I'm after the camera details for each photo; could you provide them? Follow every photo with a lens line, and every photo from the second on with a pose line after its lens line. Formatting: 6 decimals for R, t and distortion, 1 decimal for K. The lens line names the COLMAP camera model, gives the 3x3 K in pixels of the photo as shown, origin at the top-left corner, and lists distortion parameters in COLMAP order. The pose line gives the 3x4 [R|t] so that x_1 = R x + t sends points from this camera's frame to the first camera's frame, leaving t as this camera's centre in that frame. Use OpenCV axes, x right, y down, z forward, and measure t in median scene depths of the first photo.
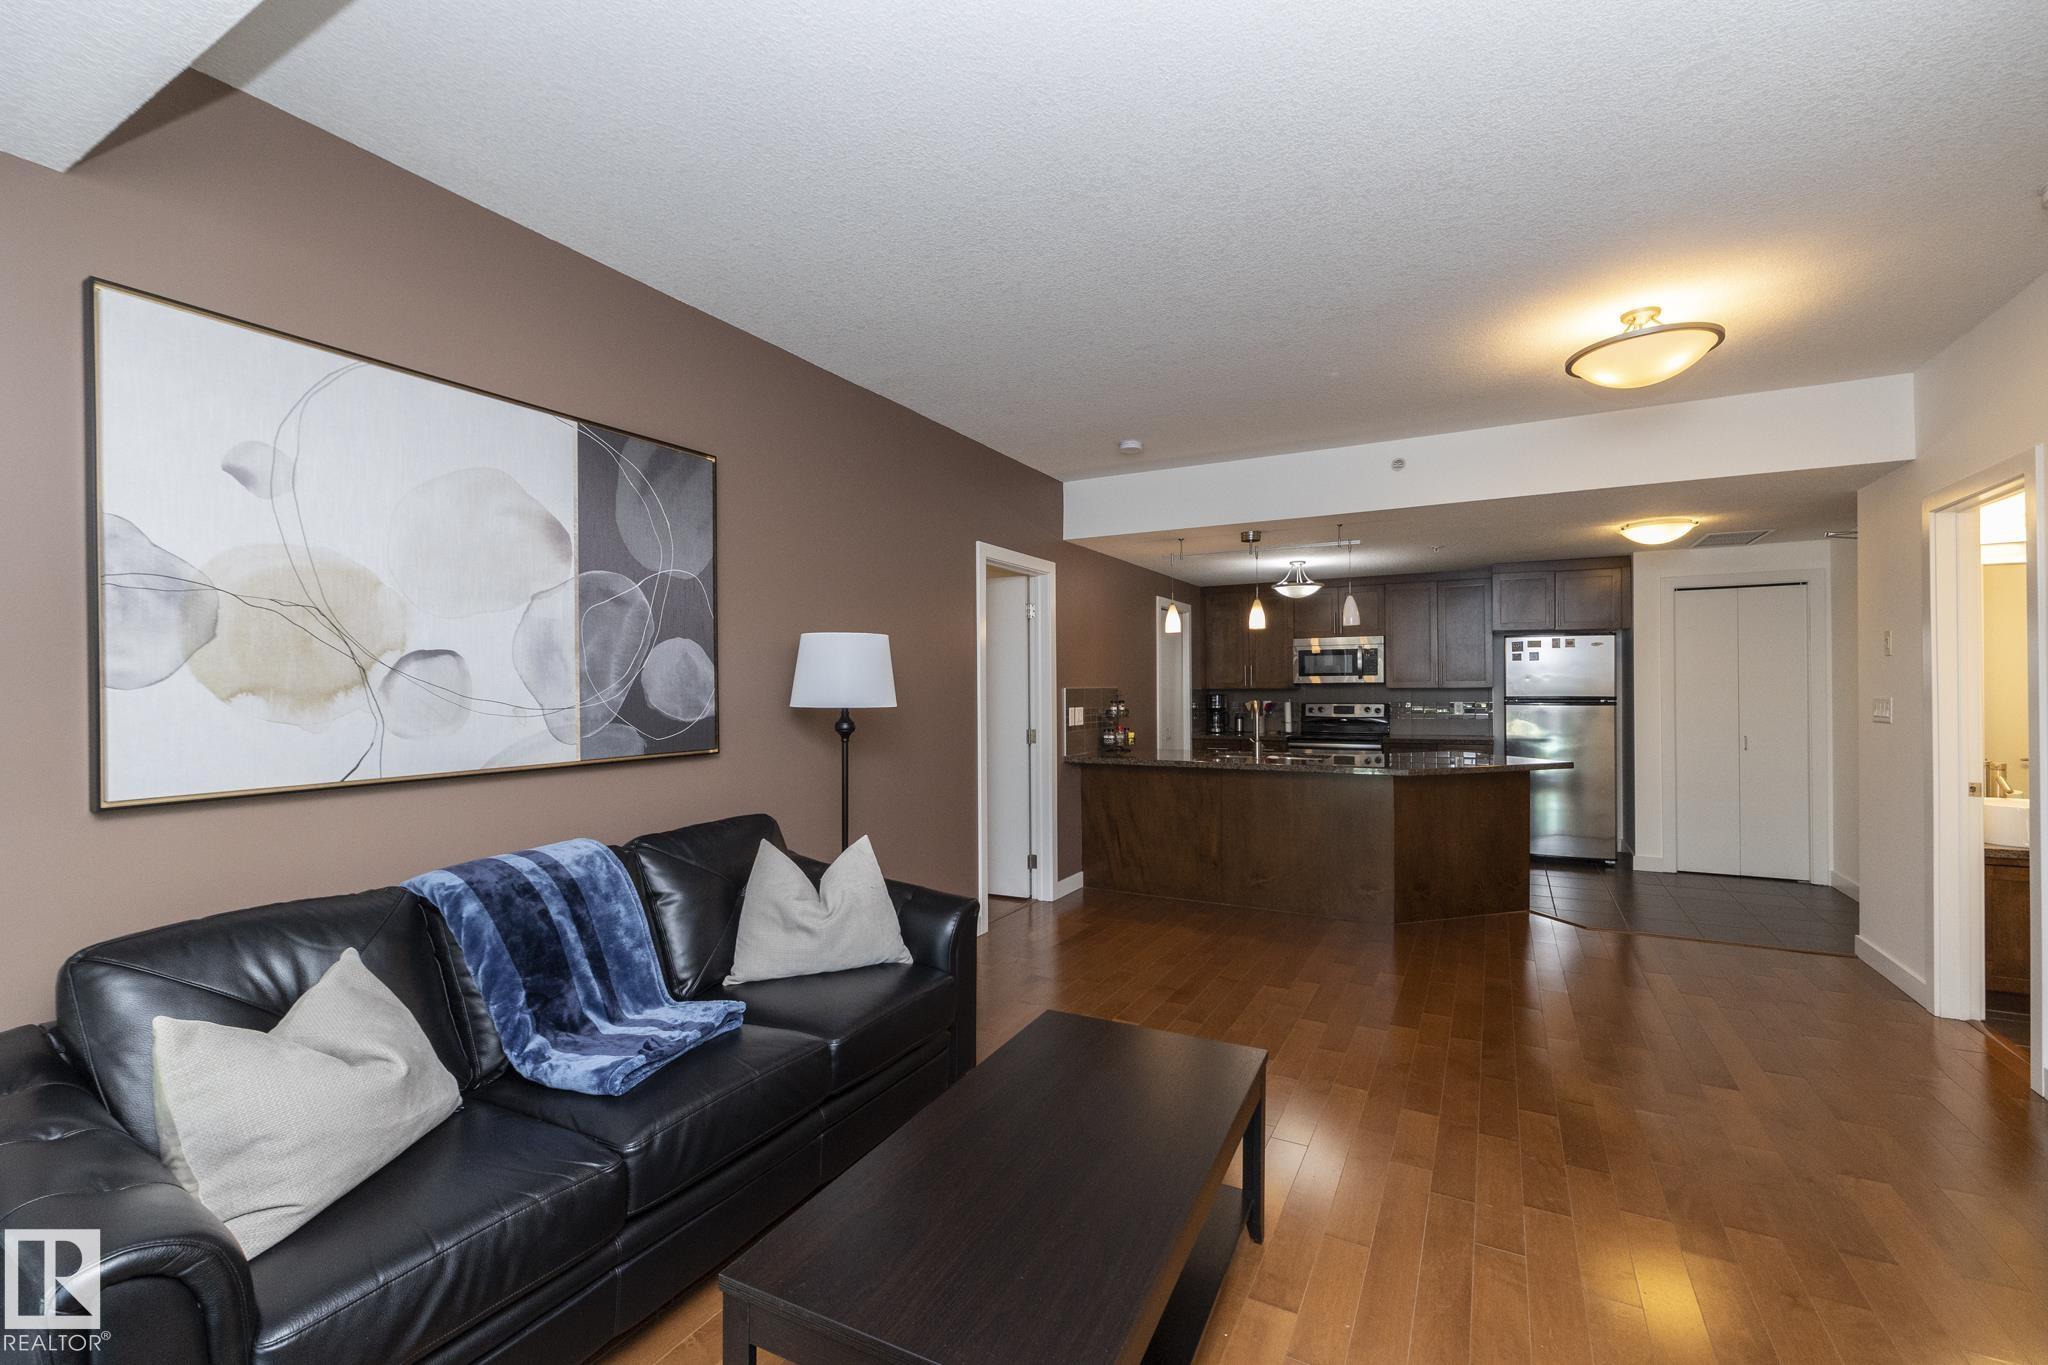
lens RADIAL K [[868.0, 0, 1021.6], [0, 868.0, 685.5], [0, 0, 1]] dist [-0.000338, 0.000329]
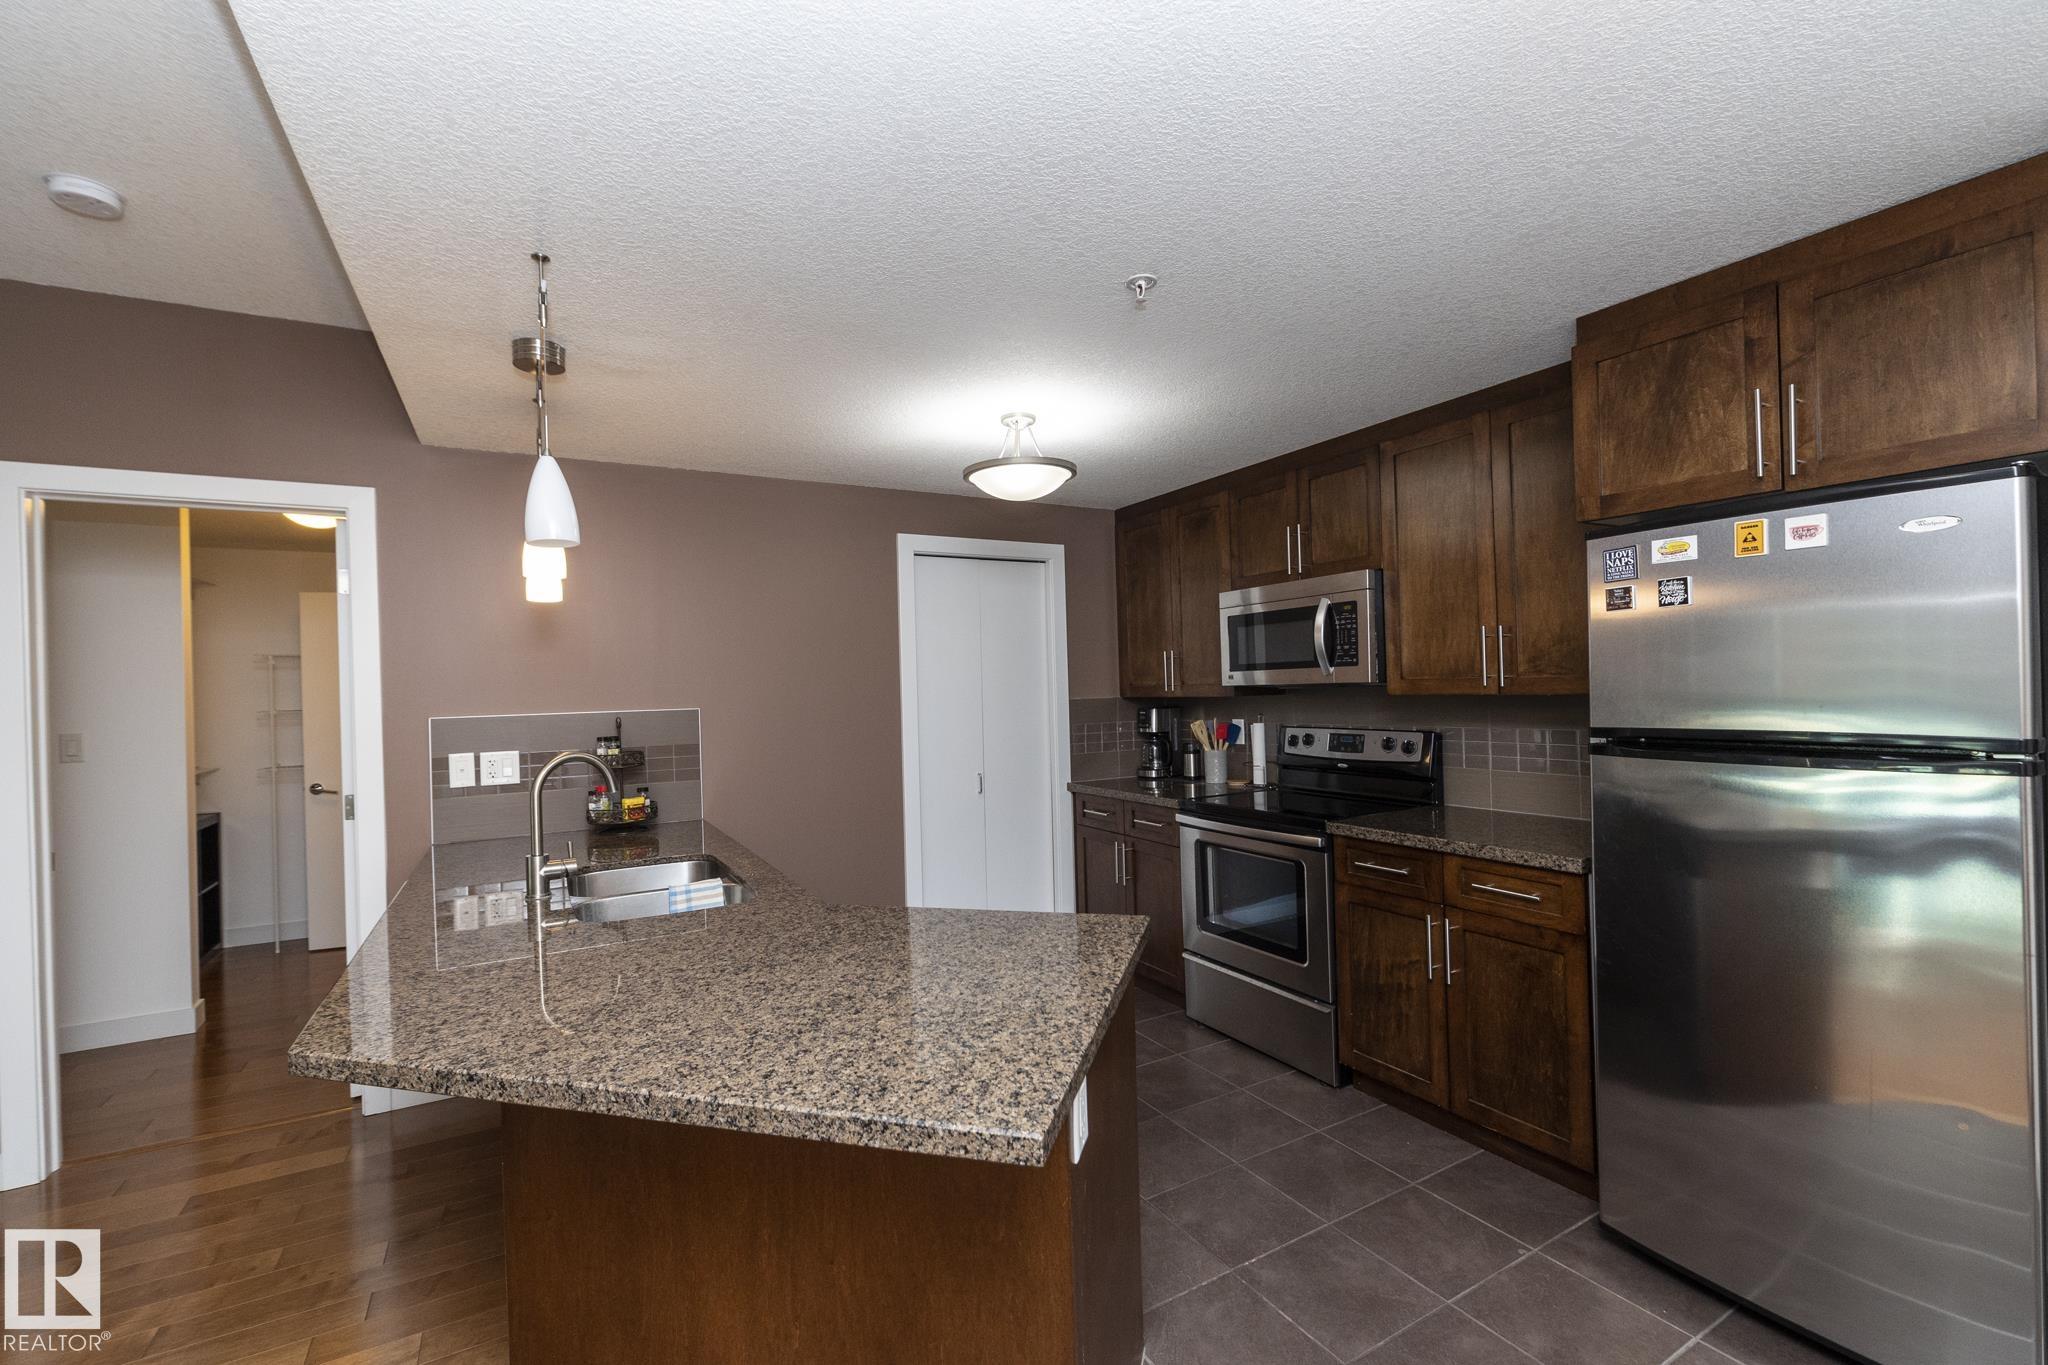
lens RADIAL K [[873.7, 0, 1013.3], [0, 873.7, 679.5], [0, 0, 1]] dist [-0.000837, 0.000026]
pose [[0.843561, -0.021935, -0.536585, 0.633502], [0.025447, 0.999676, -0.000860, -0.011473], [0.536430, -0.012929, 0.843846, 0.716057]]
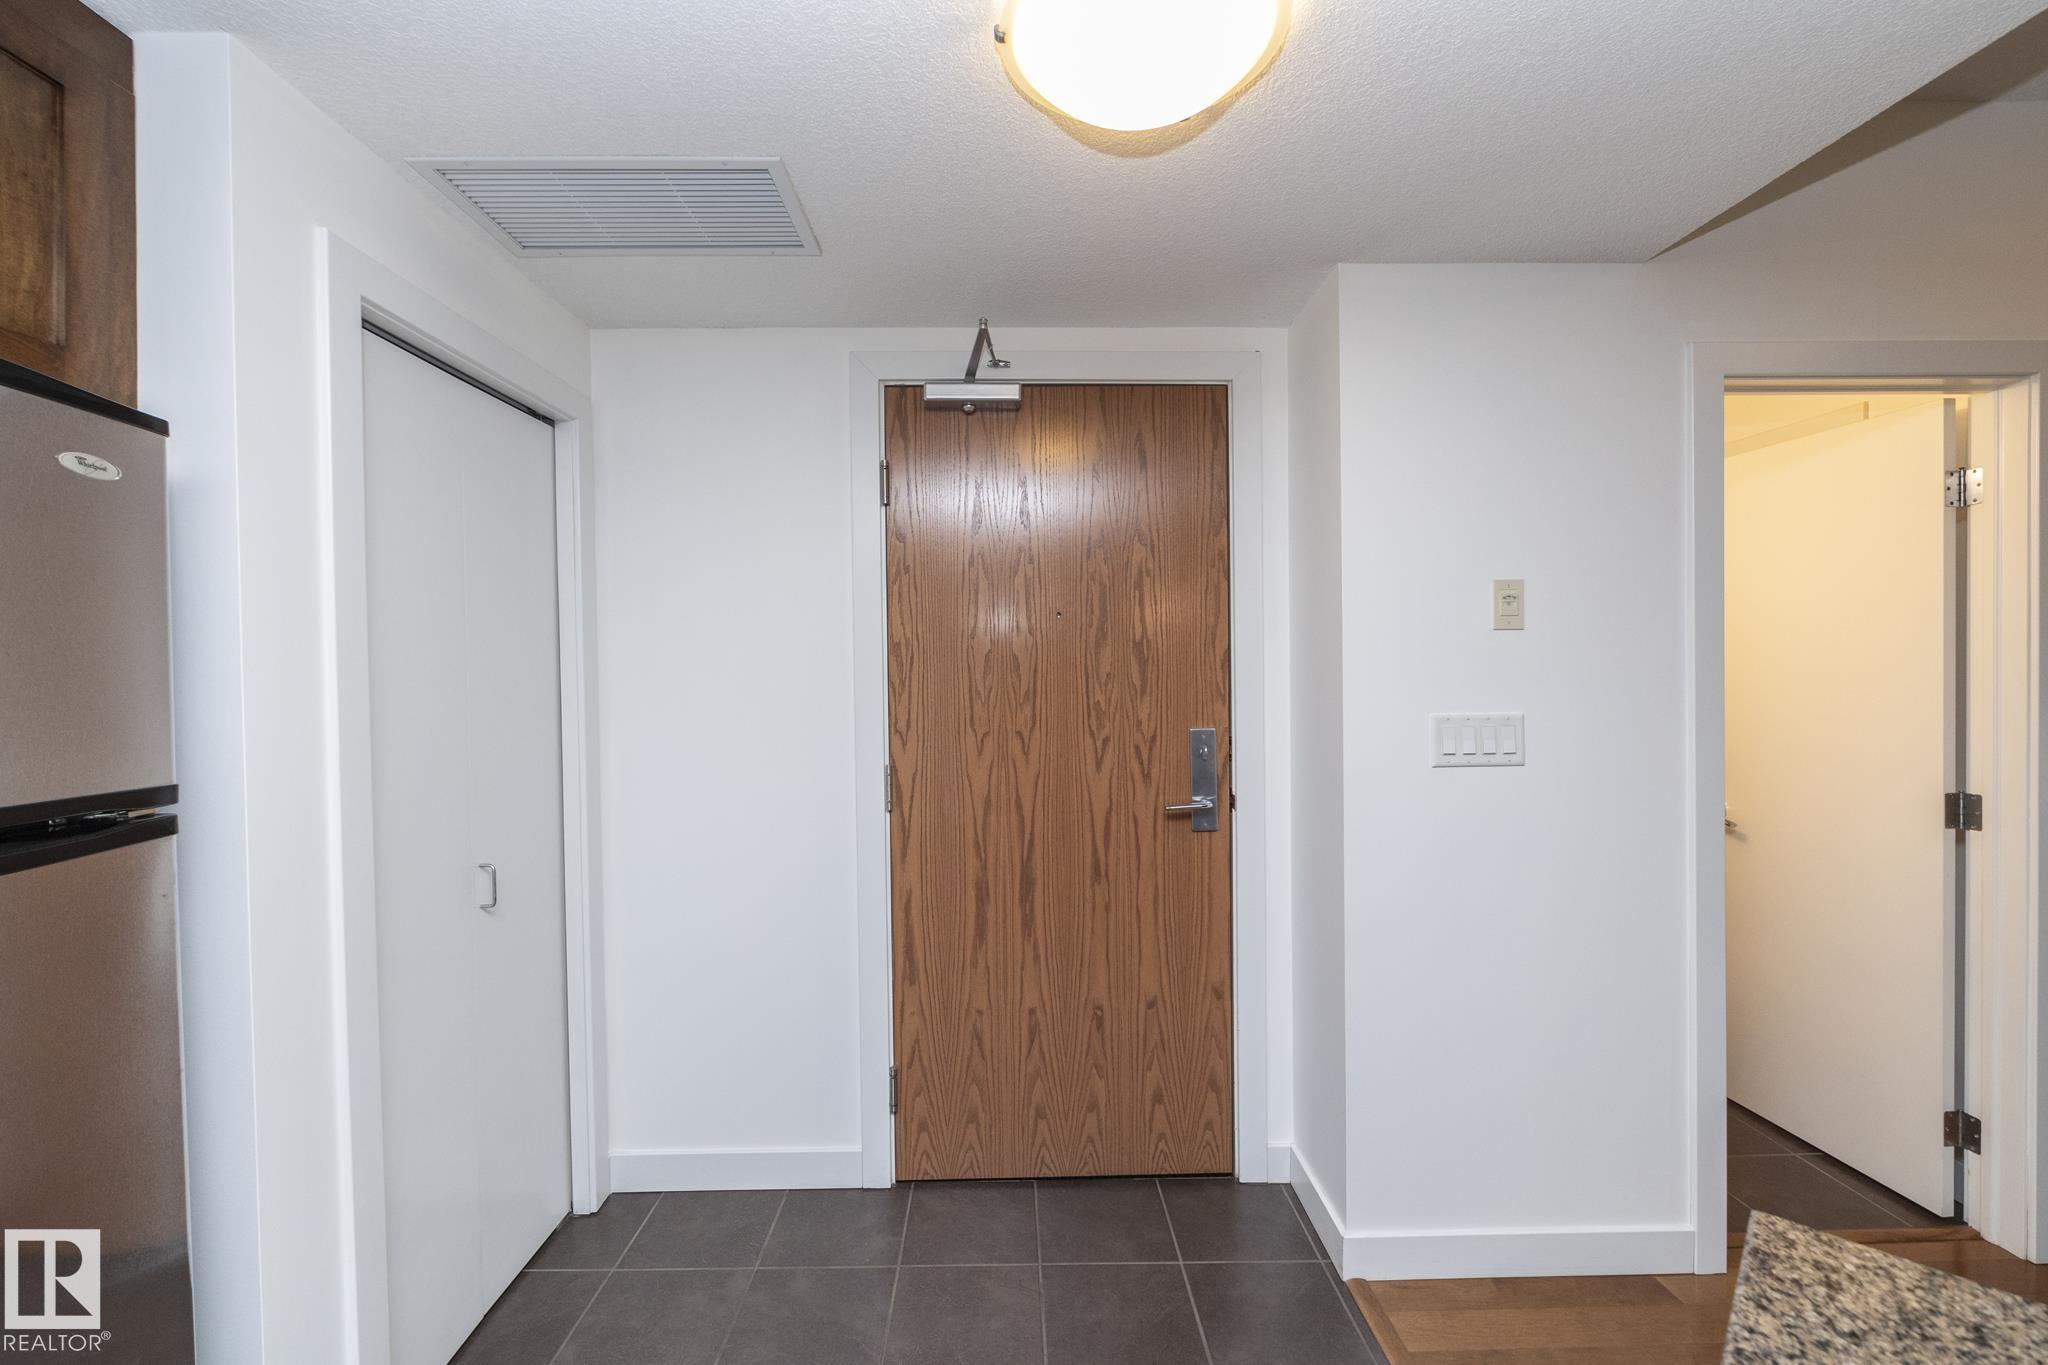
lens RADIAL K [[873.7, 0, 1013.3], [0, 873.7, 679.5], [0, 0, 1]] dist [-0.000837, 0.000026]
pose [[-0.500770, -0.005685, 0.865562, 0.485622], [0.010402, 0.999867, 0.012586, -0.010515], [-0.865518, 0.015306, -0.500644, 1.028127]]
